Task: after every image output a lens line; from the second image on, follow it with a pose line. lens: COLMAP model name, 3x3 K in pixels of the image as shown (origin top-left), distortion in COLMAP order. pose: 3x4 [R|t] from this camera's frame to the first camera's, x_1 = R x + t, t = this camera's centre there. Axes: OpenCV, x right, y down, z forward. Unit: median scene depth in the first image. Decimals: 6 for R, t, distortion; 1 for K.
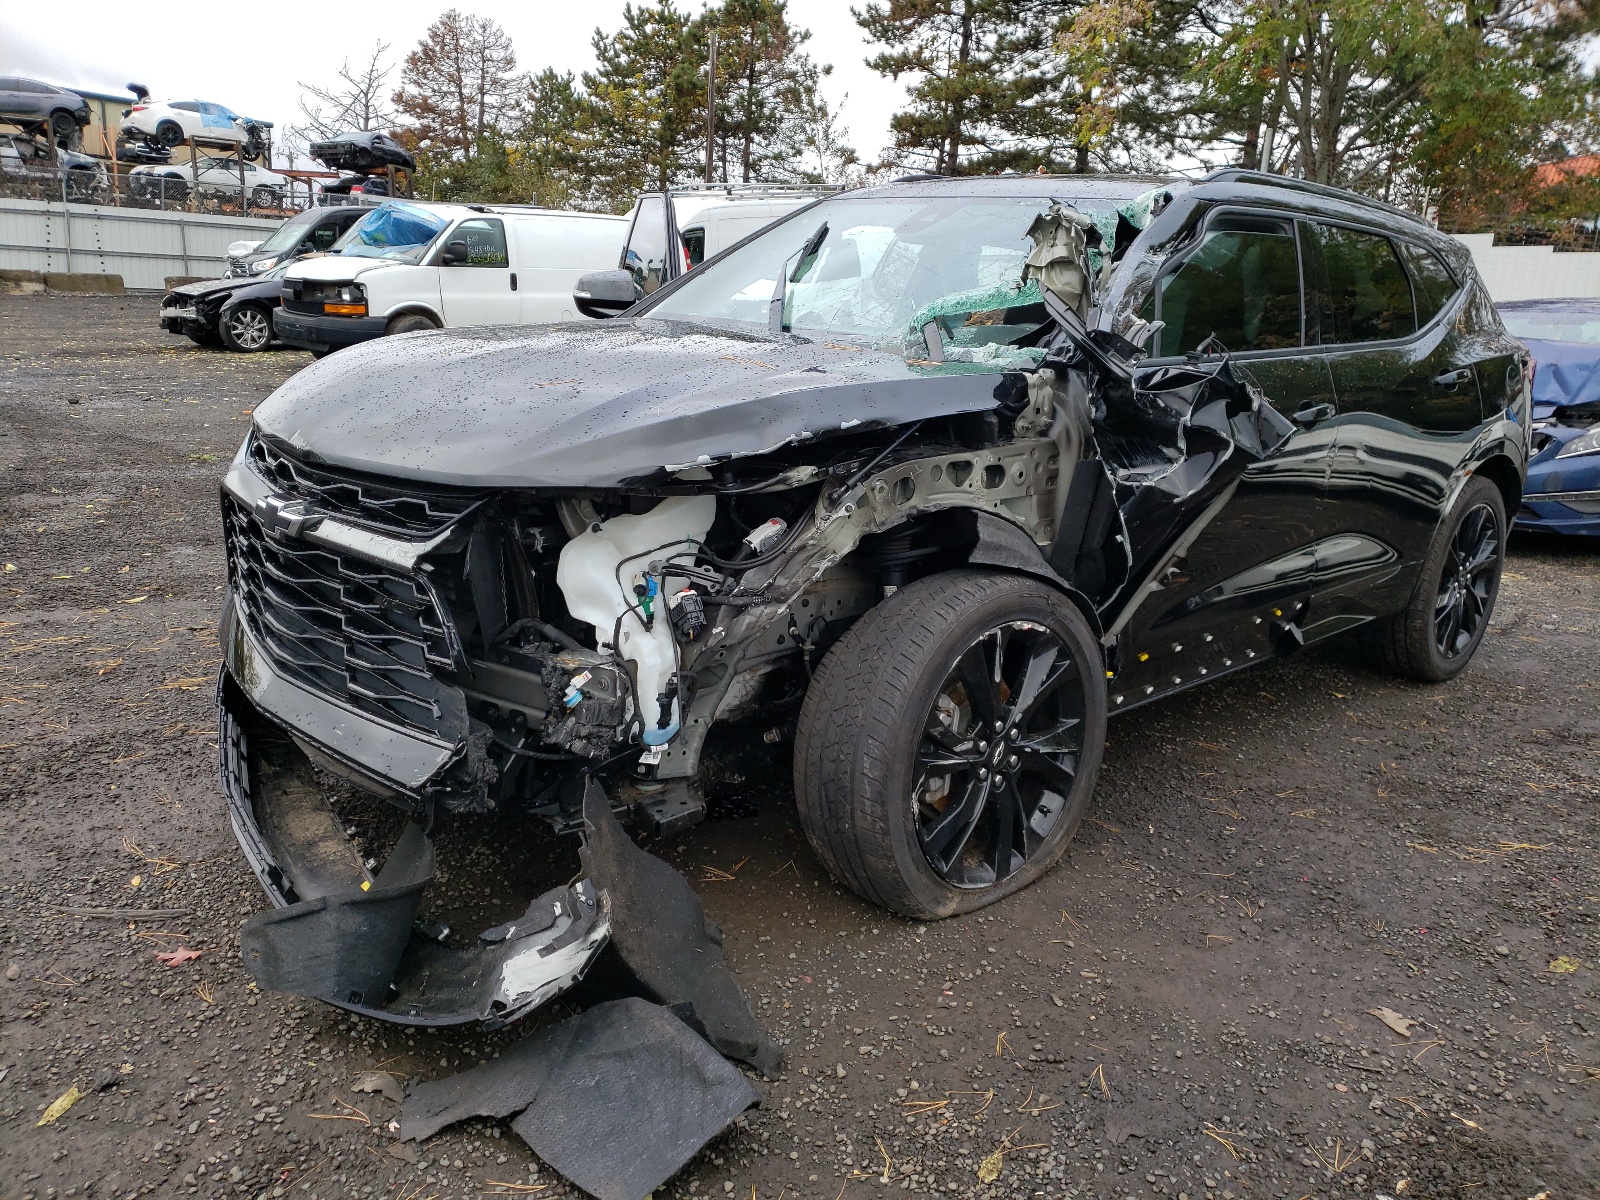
lens RADIAL K [[1218.6, 0, 829.7], [0, 1218.6, 600.1], [0, 0, 1]] dist [0.015570, -0.002541]
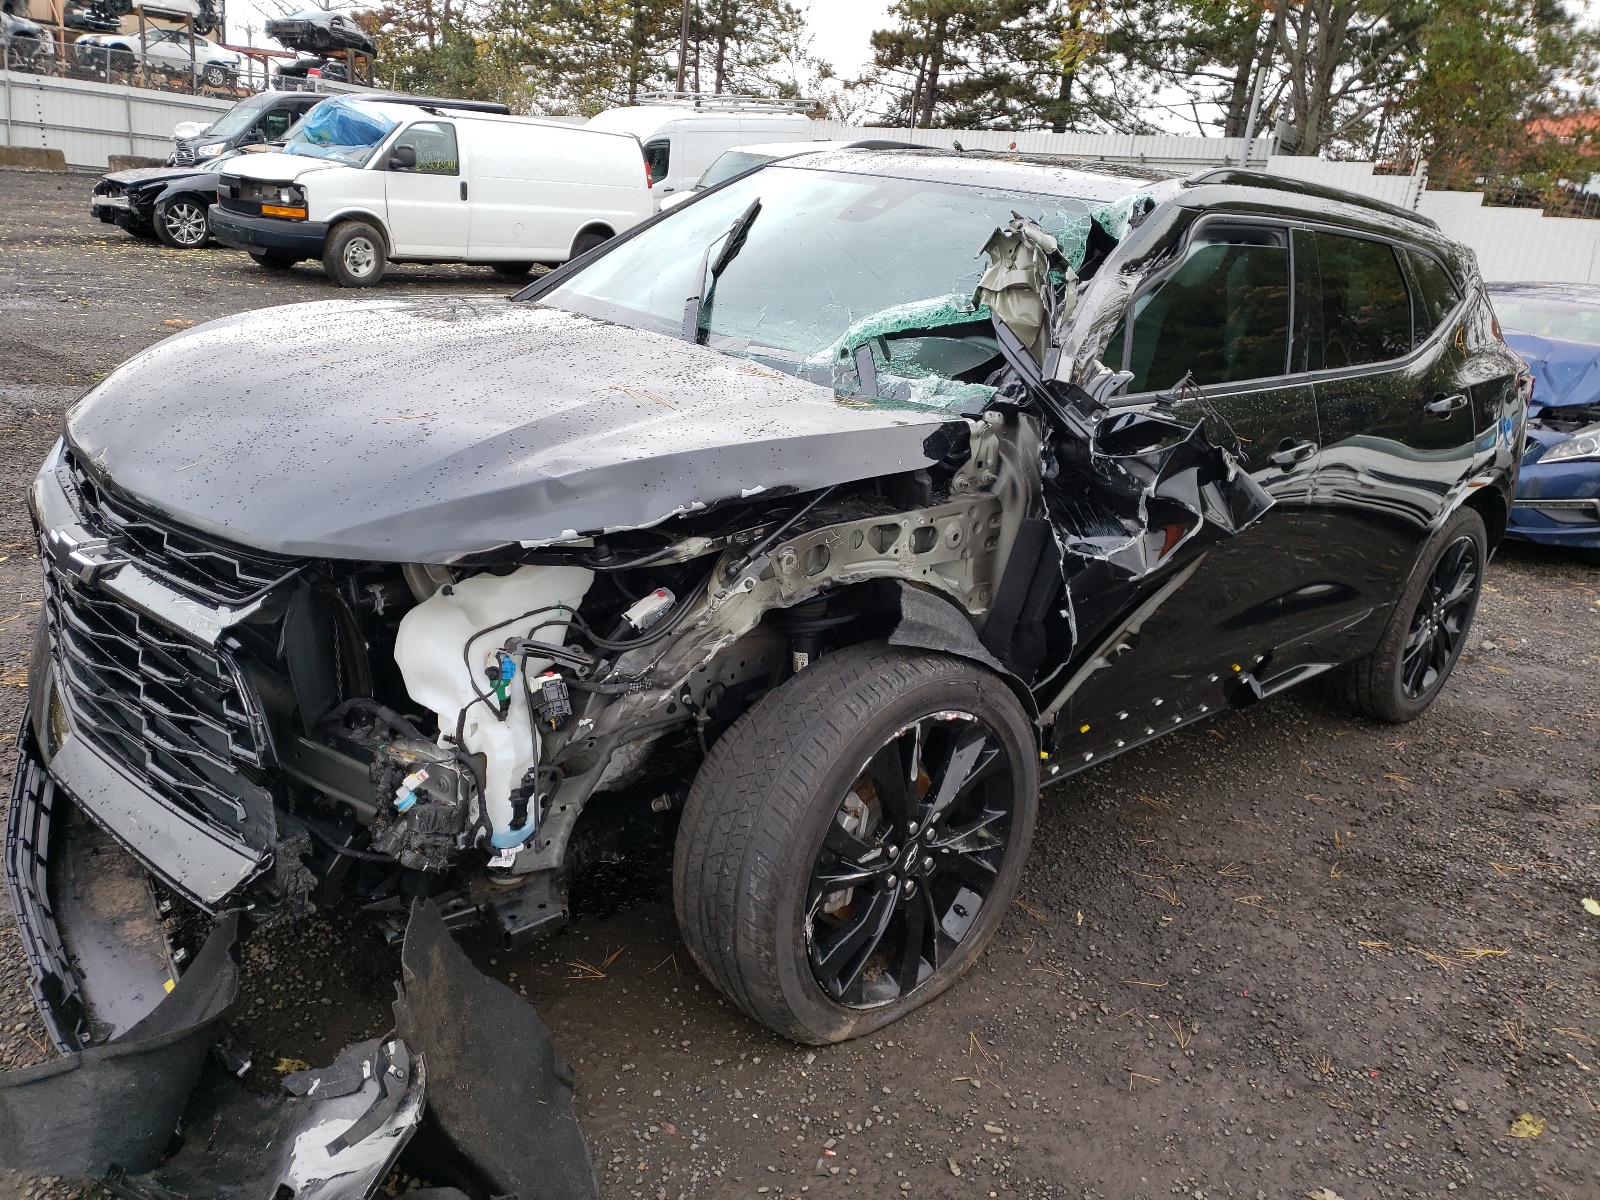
lens RADIAL K [[1214.7, 0, 800.0], [0, 1214.7, 600.0], [0, 0, 1]] dist [0.022966, -0.005389]
pose [[0.998483, 0.053039, 0.014778, 0.034135], [-0.053906, 0.996345, 0.066269, -0.105098], [-0.011209, -0.066965, 0.997692, 0.130917]]
